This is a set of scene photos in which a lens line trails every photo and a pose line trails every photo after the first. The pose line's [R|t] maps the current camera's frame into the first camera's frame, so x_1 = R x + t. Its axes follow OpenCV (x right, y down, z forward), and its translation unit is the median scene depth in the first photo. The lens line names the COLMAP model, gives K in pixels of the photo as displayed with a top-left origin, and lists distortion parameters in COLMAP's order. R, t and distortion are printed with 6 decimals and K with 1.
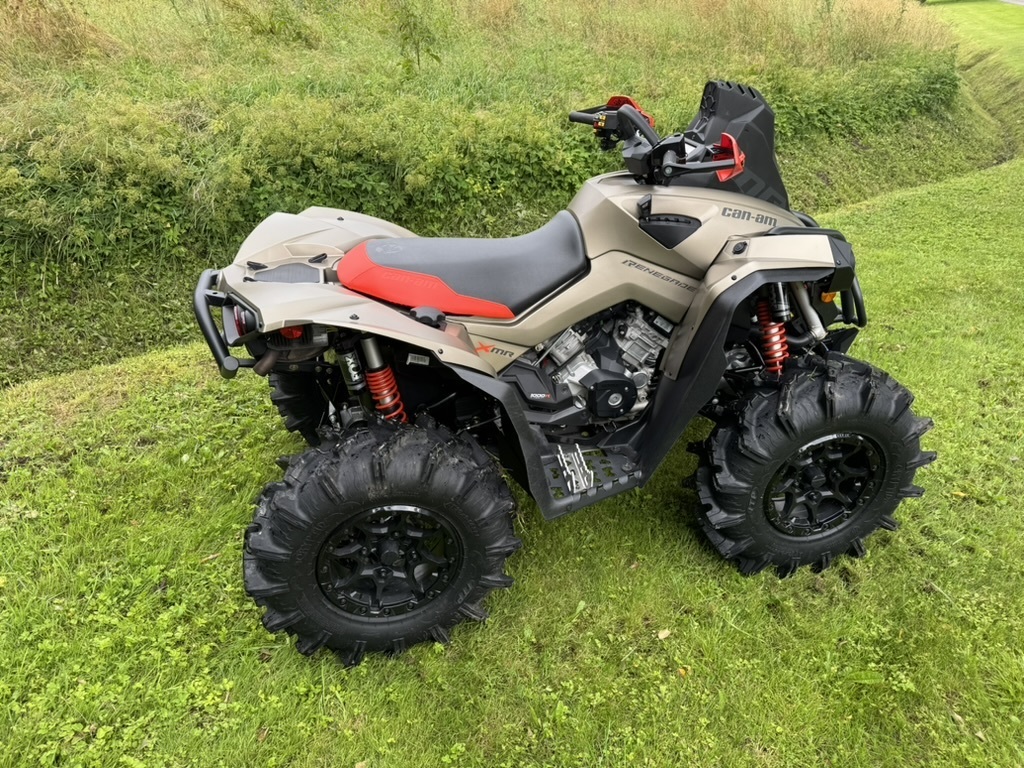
lens RADIAL K [[702.0, 0, 507.7], [0, 702.0, 381.2], [0, 0, 1]] dist [0.023347, -0.009962]
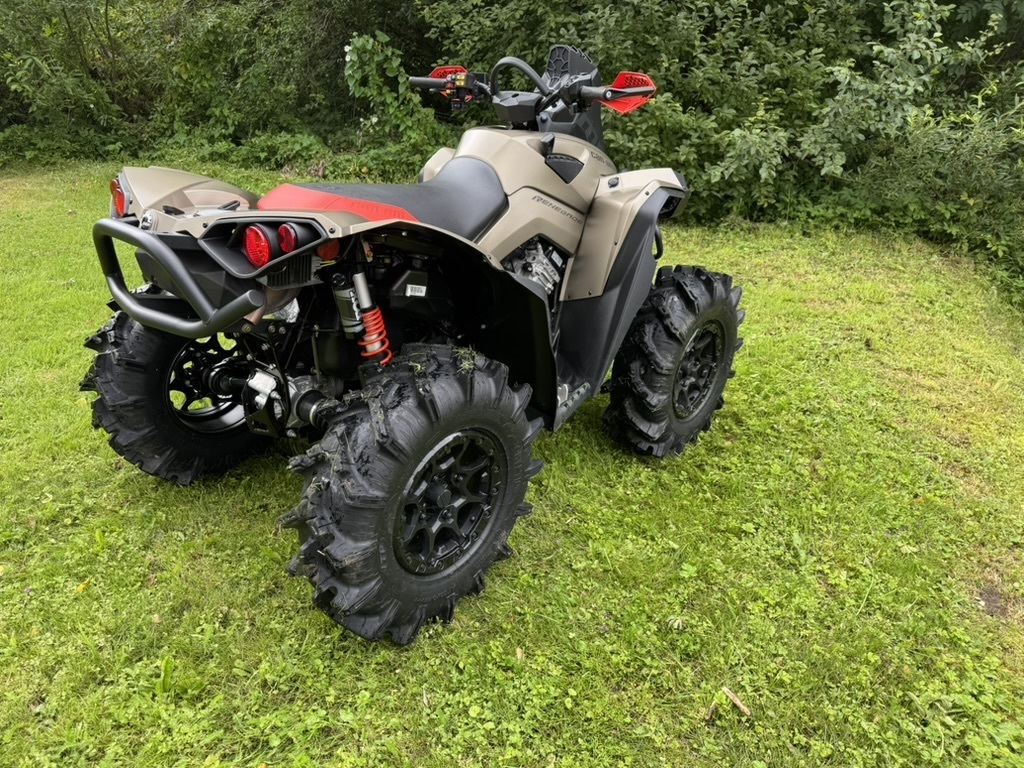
lens RADIAL K [[702.0, 0, 513.8], [0, 702.0, 379.2], [0, 0, 1]] dist [0.023347, -0.009962]
pose [[0.790655, -0.167698, 0.588848, -0.538119], [0.229887, 0.972702, -0.031656, 0.128374], [-0.567465, 0.160398, 0.807623, 0.184218]]
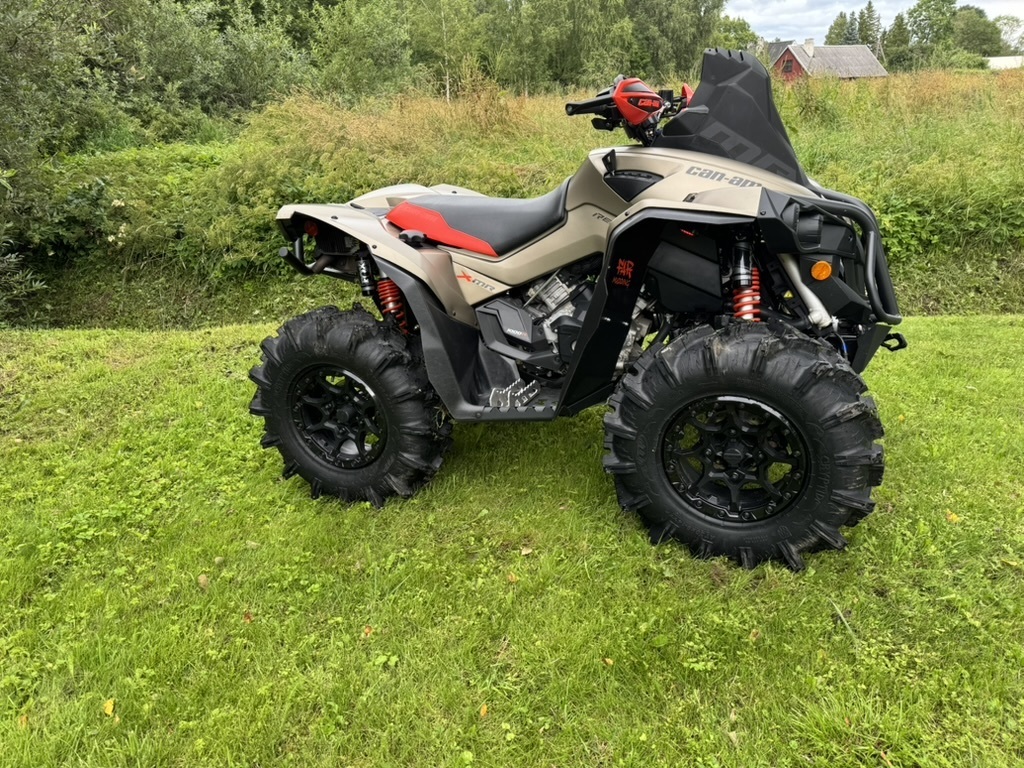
lens RADIAL K [[702.0, 0, 516.9], [0, 702.0, 384.3], [0, 0, 1]] dist [0.023347, -0.009962]
pose [[0.820221, 0.170772, -0.545962, 0.696194], [-0.239948, 0.969090, -0.057361, 0.171784], [0.519290, 0.178051, 0.835844, 0.081024]]
